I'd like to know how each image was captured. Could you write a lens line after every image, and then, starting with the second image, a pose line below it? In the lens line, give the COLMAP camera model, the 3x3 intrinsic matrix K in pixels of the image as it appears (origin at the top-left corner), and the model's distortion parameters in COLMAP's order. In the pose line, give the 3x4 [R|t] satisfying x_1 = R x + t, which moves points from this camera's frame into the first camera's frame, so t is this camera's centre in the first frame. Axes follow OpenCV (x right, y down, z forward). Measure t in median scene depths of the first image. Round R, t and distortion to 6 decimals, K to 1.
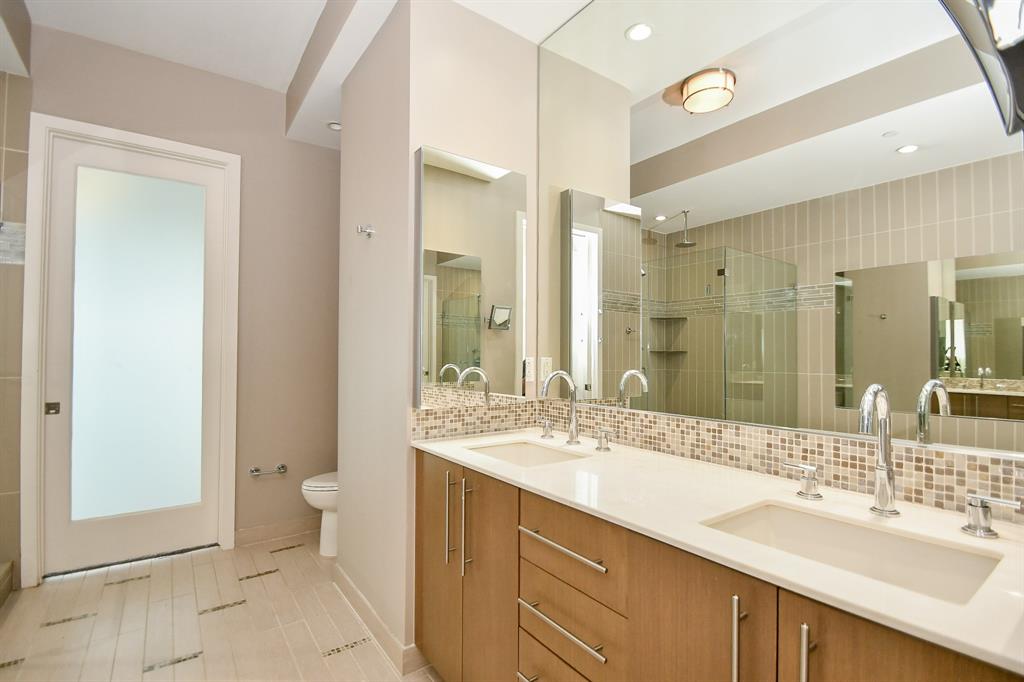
lens RADIAL K [[454.5, 0, 520.5], [0, 454.5, 345.3], [0, 0, 1]] dist [0.008373, -0.010221]
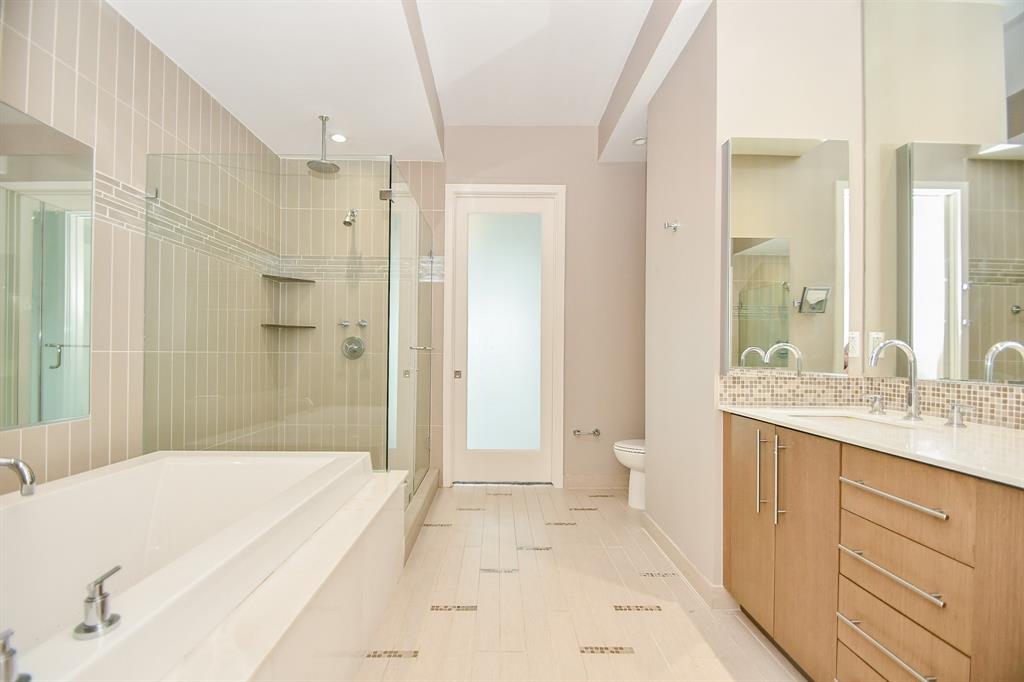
lens RADIAL K [[454.5, 0, 498.4], [0, 454.5, 342.6], [0, 0, 1]] dist [0.008373, -0.010221]
pose [[0.799420, 0.001257, -0.600772, -0.001942], [-0.009426, 0.999901, -0.010451, 0.078526], [0.600699, 0.014018, 0.799352, -0.242039]]
